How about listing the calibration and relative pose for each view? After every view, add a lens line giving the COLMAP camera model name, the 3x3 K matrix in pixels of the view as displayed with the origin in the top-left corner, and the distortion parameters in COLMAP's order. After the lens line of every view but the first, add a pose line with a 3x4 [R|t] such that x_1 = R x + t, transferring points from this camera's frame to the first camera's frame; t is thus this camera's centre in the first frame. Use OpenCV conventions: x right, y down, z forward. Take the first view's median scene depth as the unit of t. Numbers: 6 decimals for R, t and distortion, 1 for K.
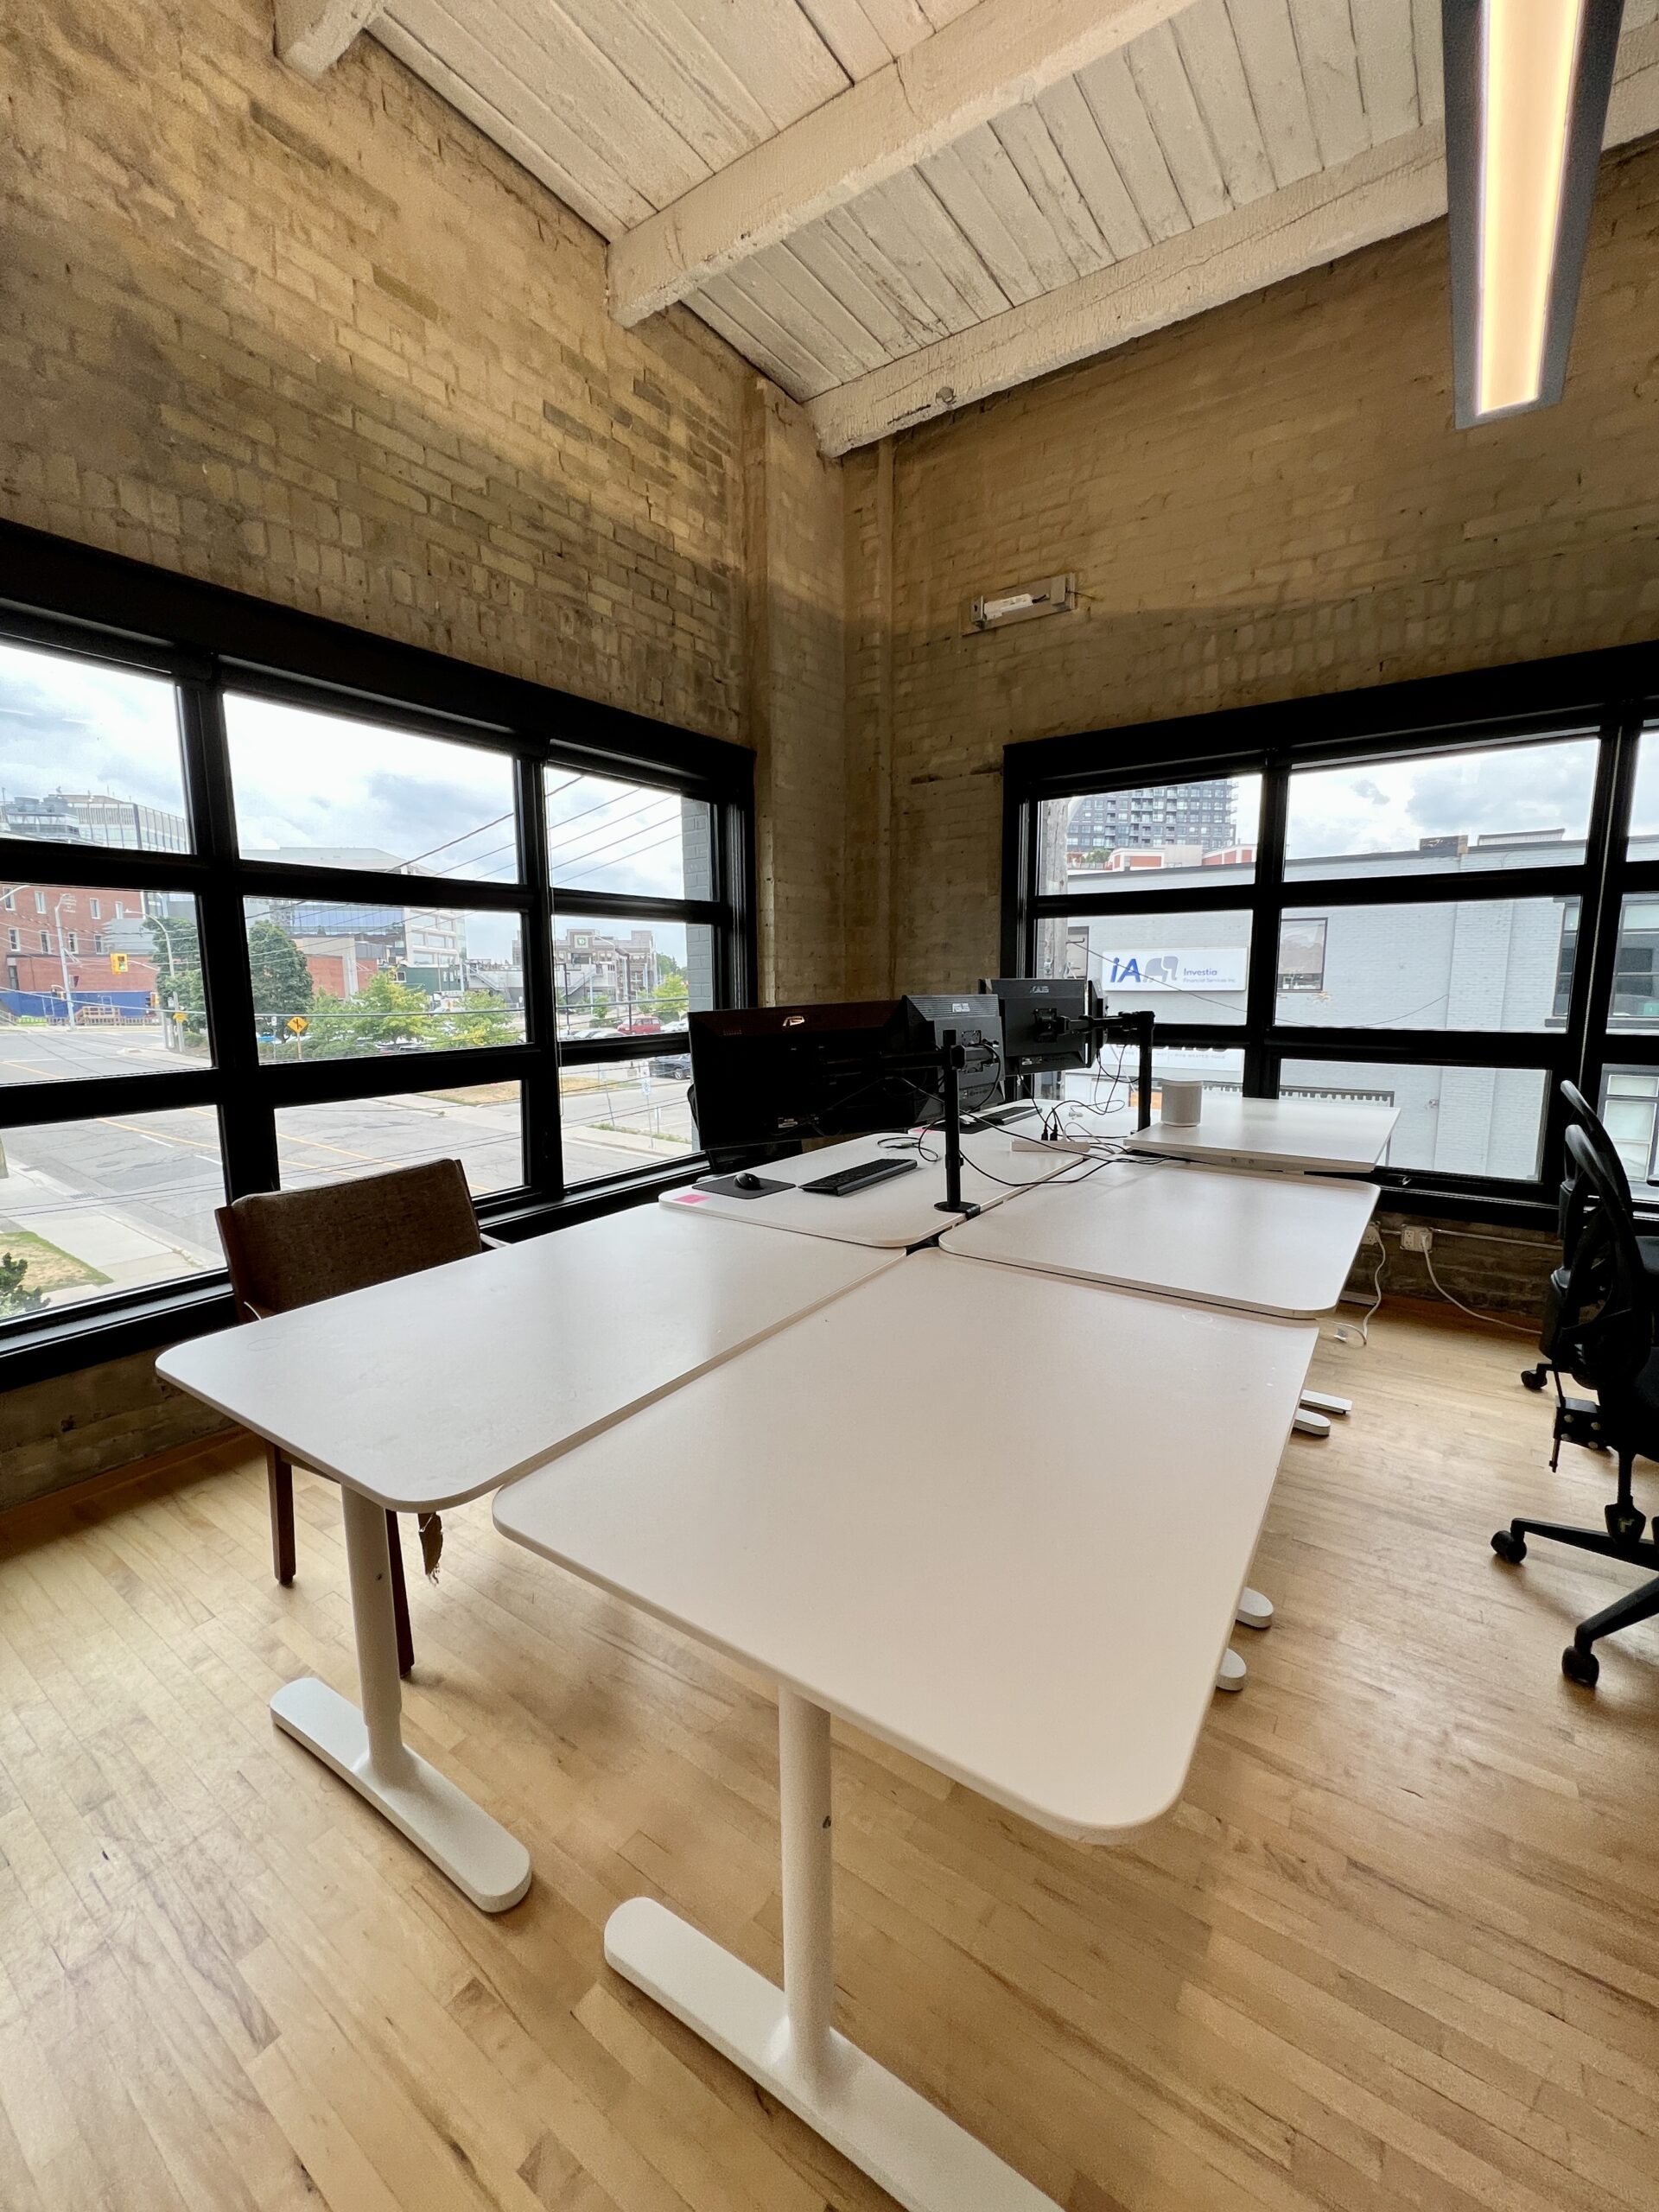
lens RADIAL K [[884.7, 0, 838.2], [0, 884.7, 1100.7], [0, 0, 1]] dist [-0.002675, 0.001028]
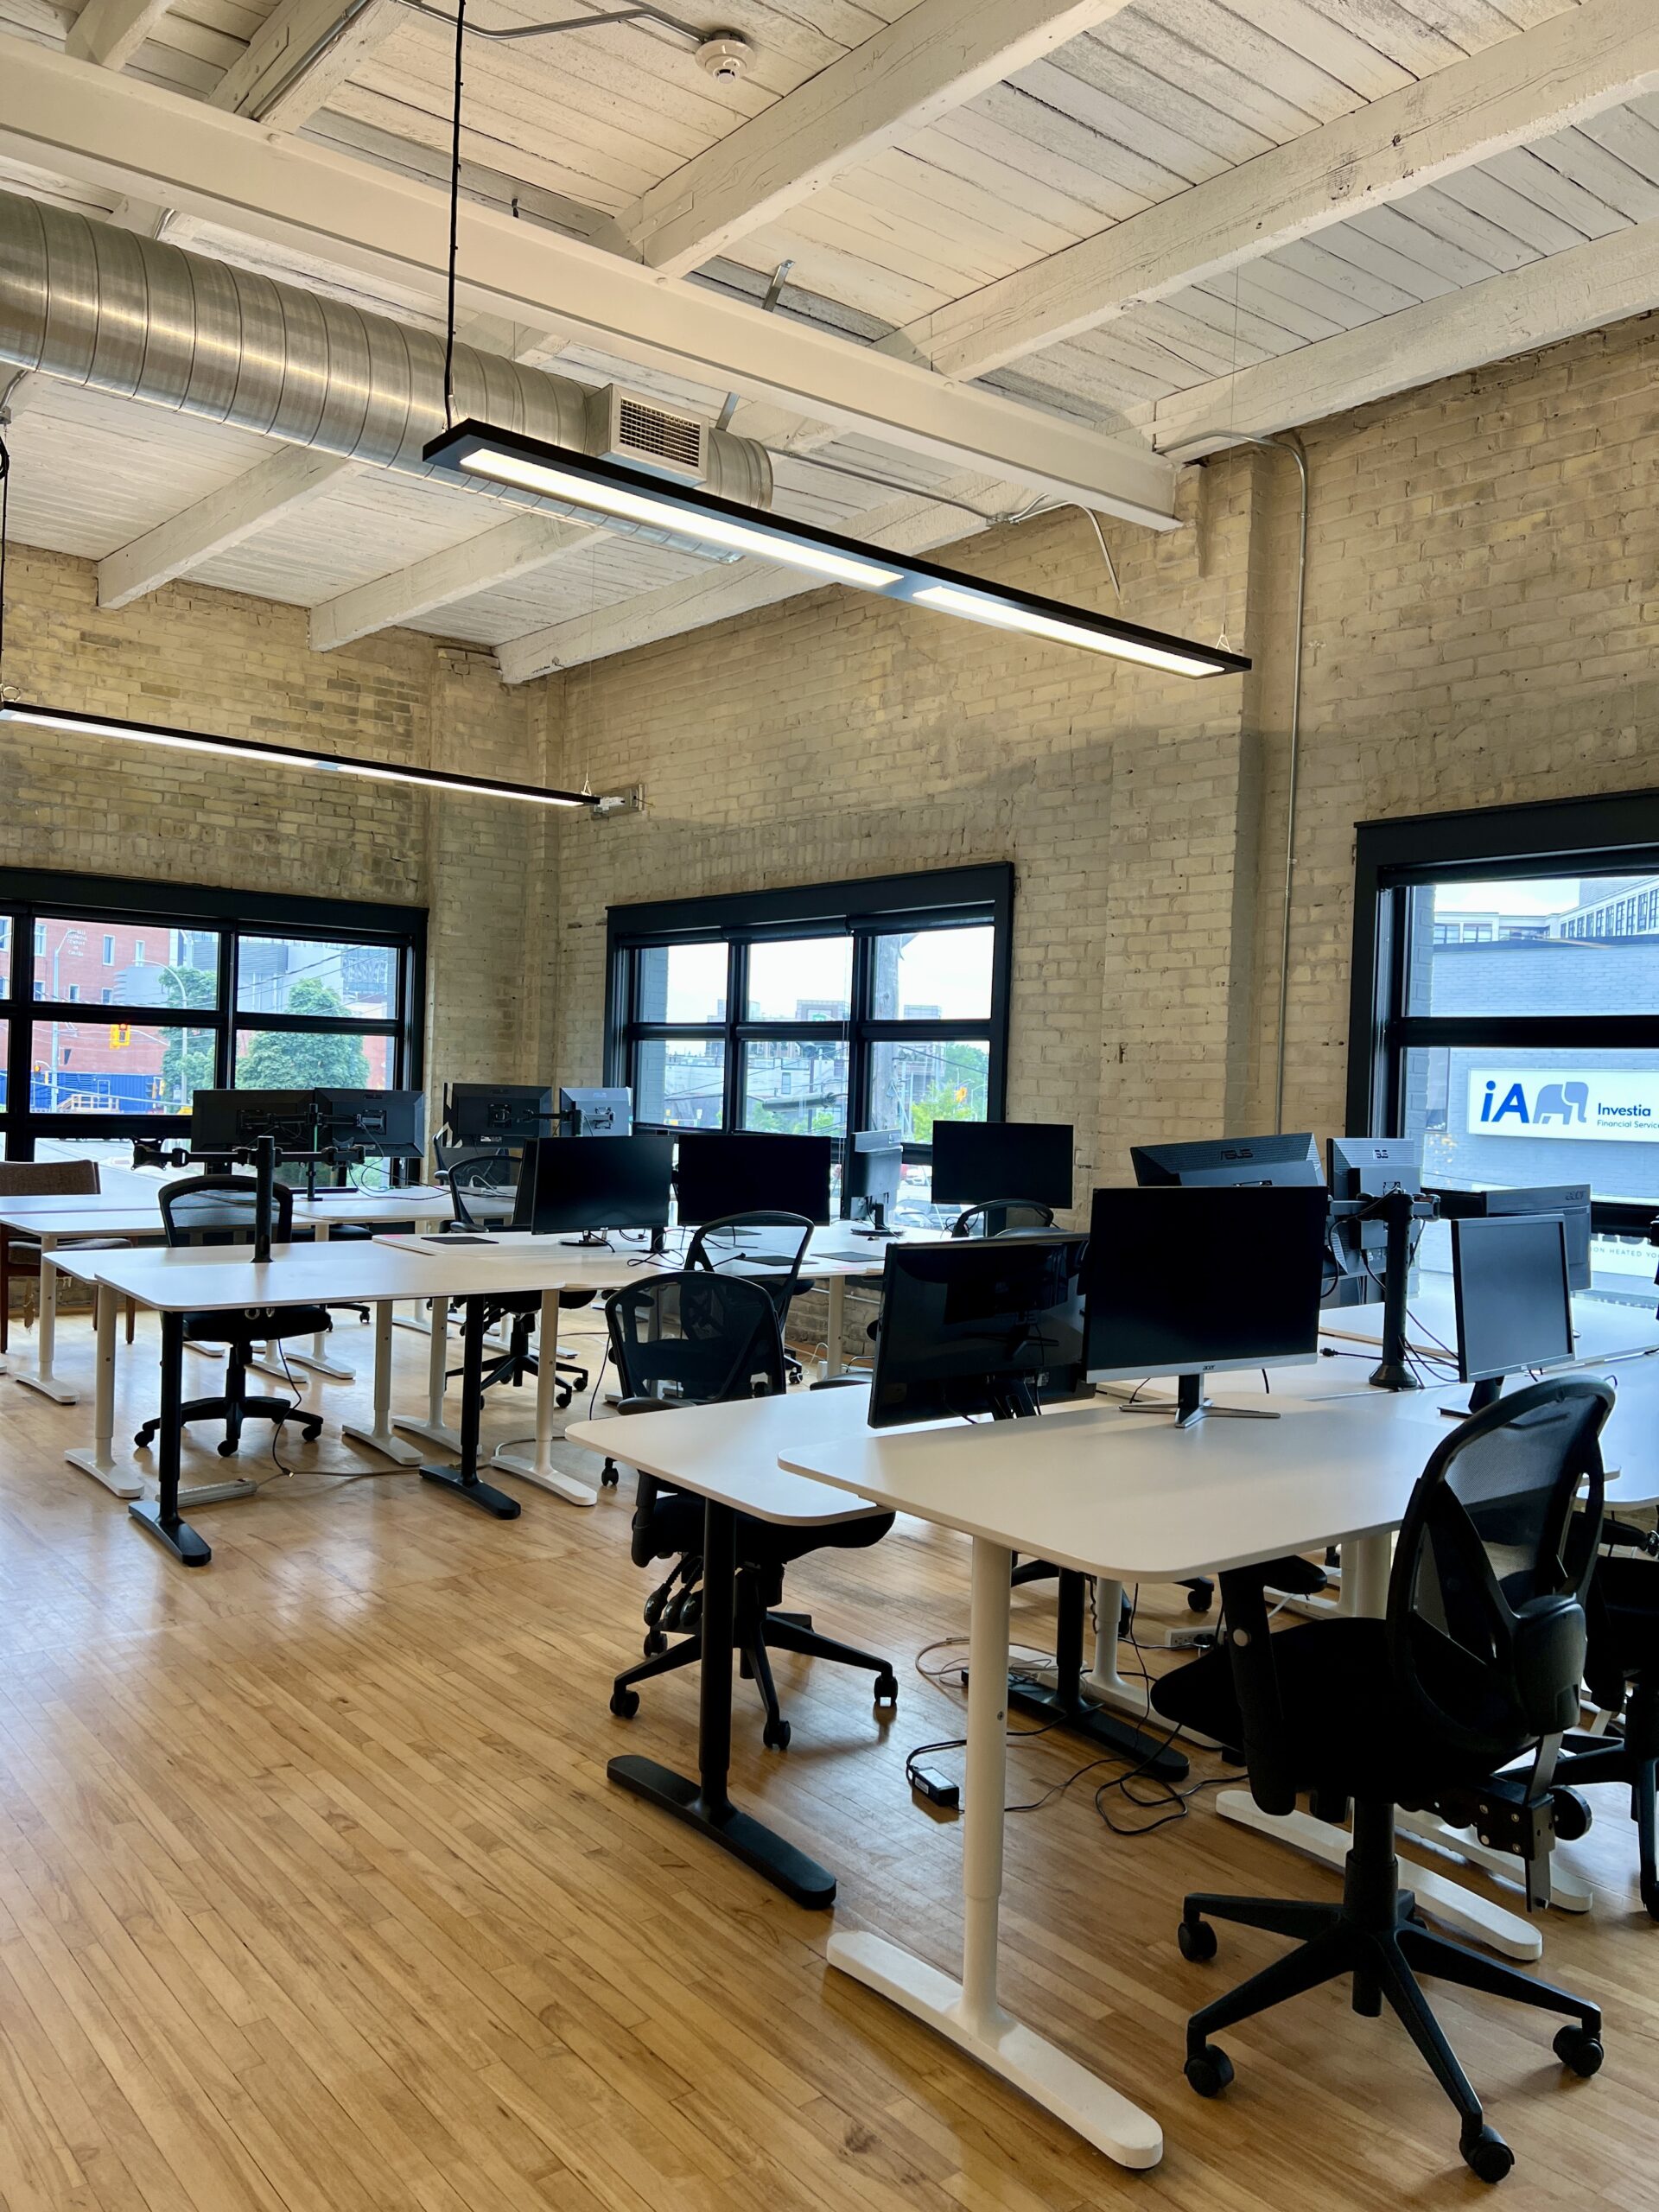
lens RADIAL K [[1646.9, 0, 847.2], [0, 1646.9, 1110.4], [0, 0, 1]] dist [0.058074, -0.064255]
pose [[0.962153, 0.044709, -0.268816, 1.379233], [-0.078482, 0.990116, -0.116233, 0.162829], [0.260962, 0.132931, 0.956153, -1.341661]]
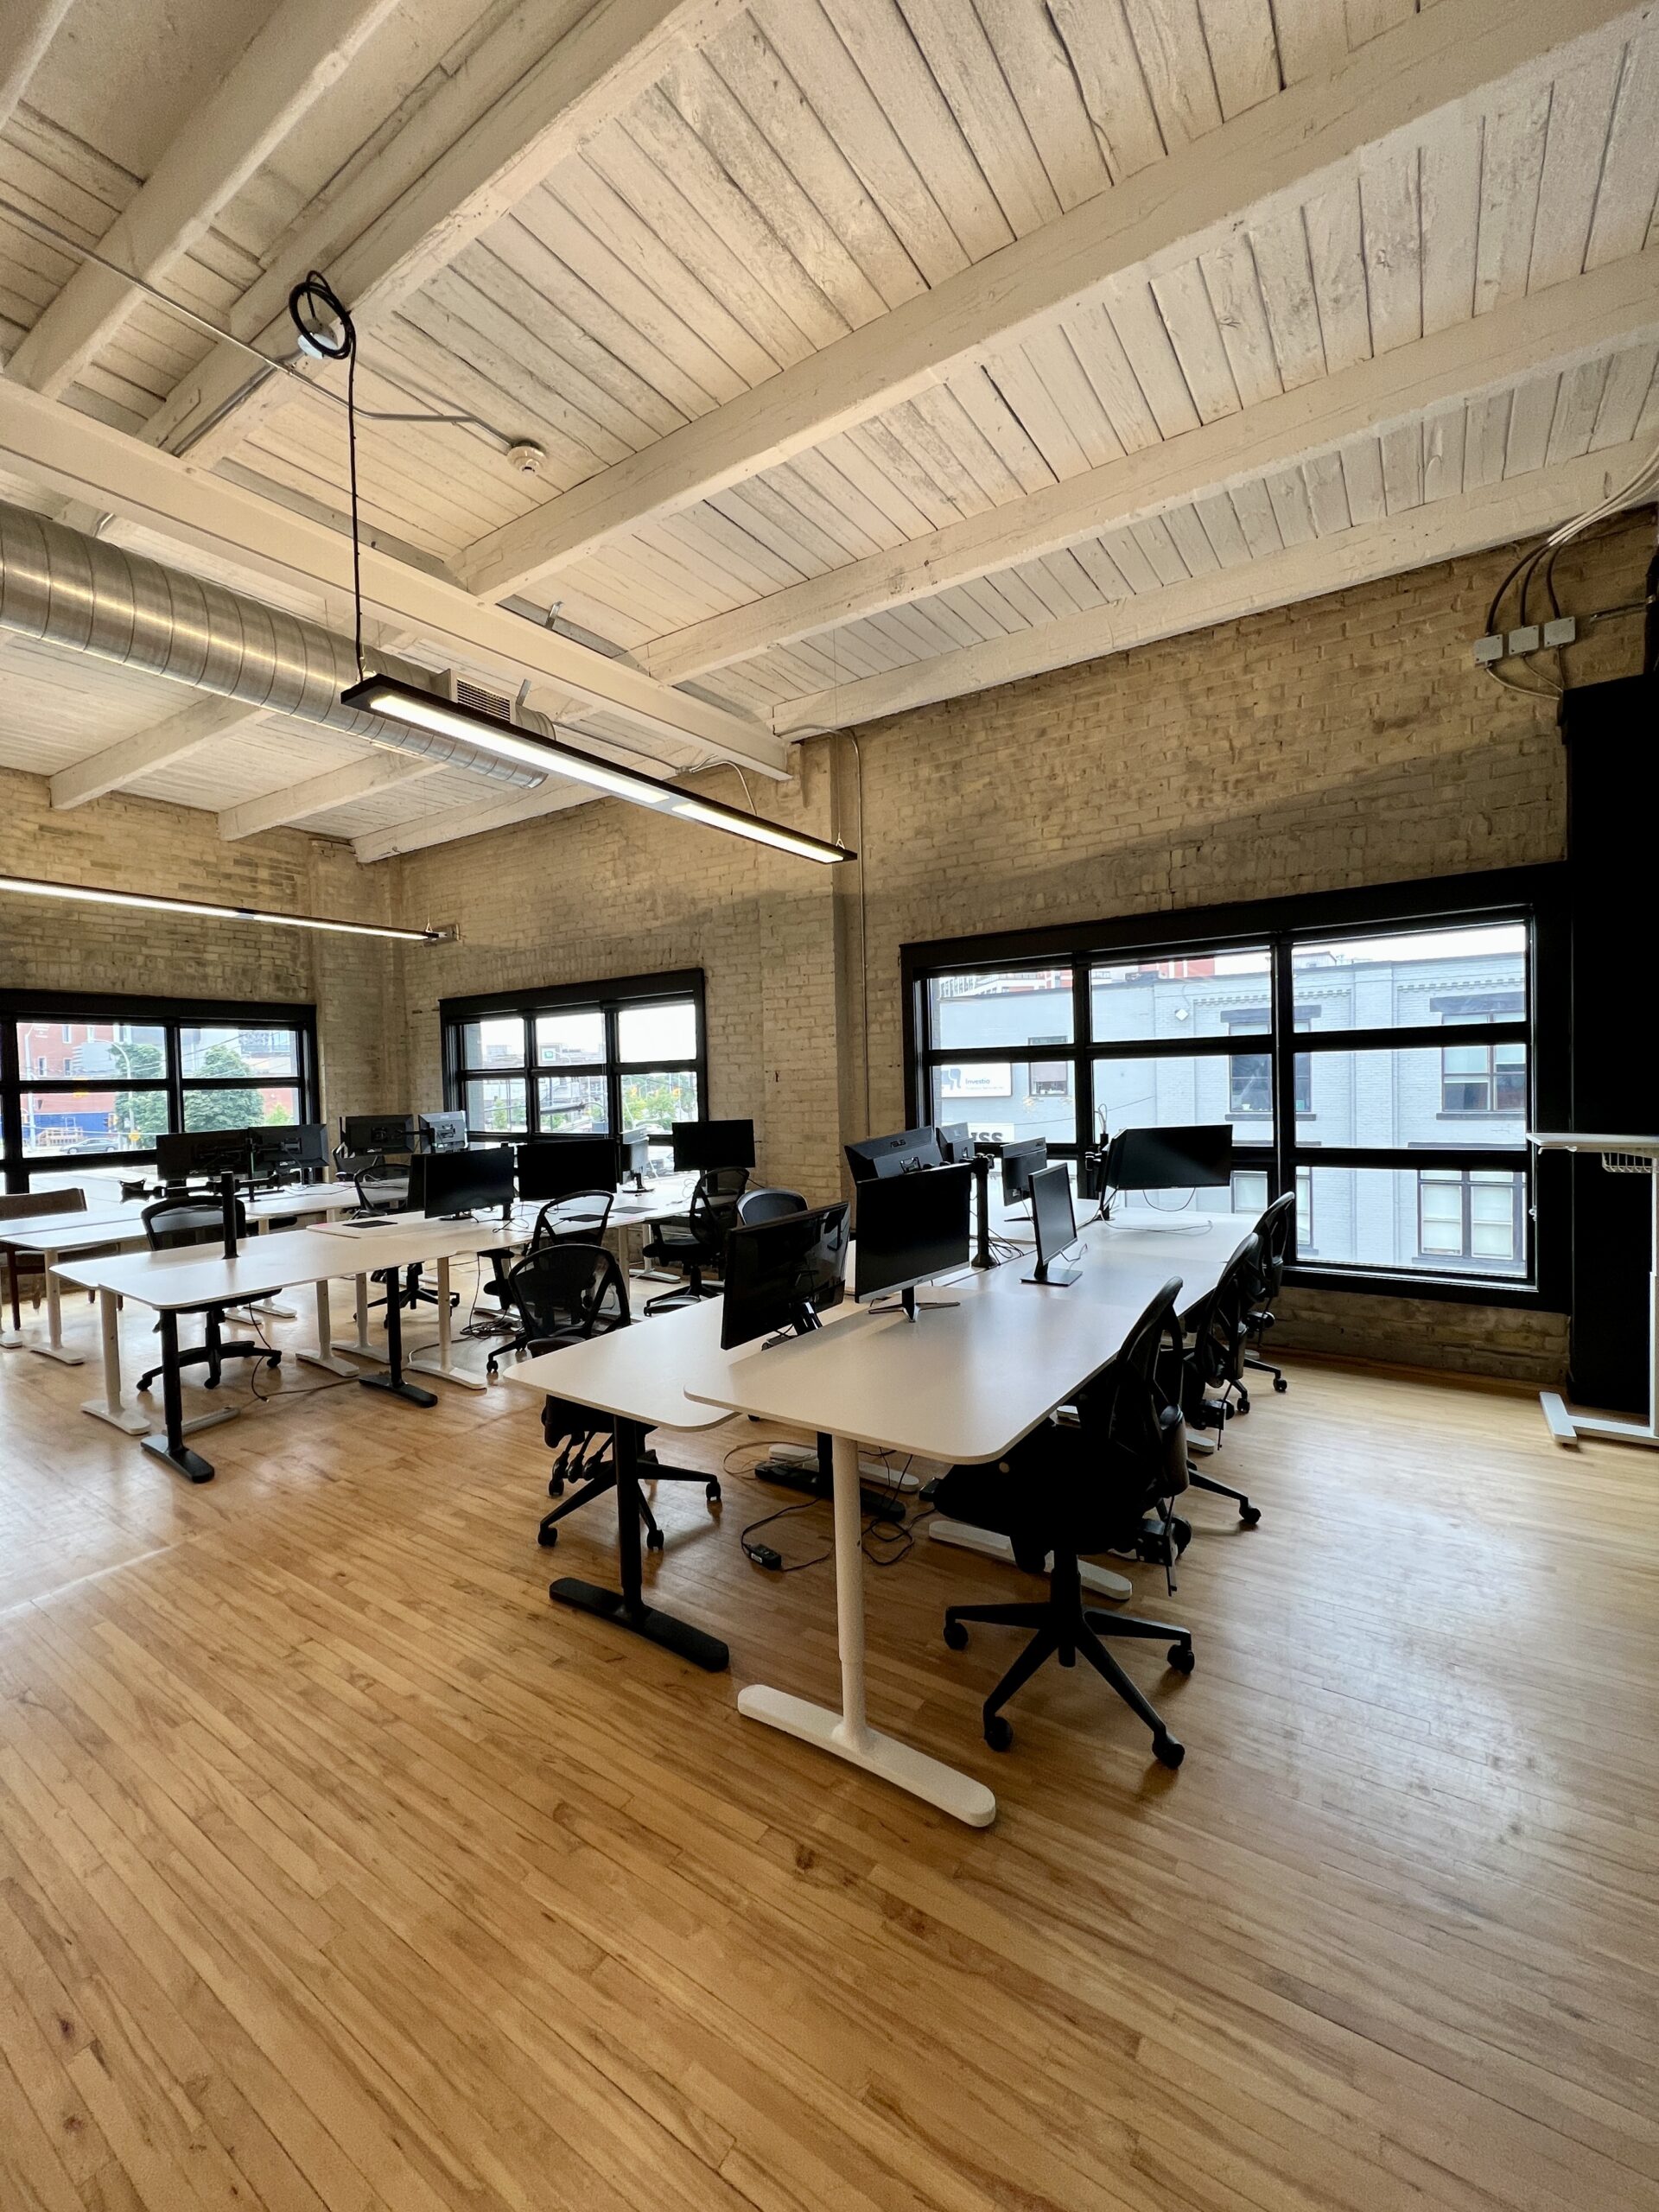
lens RADIAL K [[884.7, 0, 836.9], [0, 884.7, 1107.0], [0, 0, 1]] dist [-0.002675, 0.001028]
pose [[0.999553, -0.019999, 0.022244, 1.246302], [0.022356, 0.993536, -0.111294, 0.114017], [-0.019874, 0.111741, 0.993539, -1.221596]]
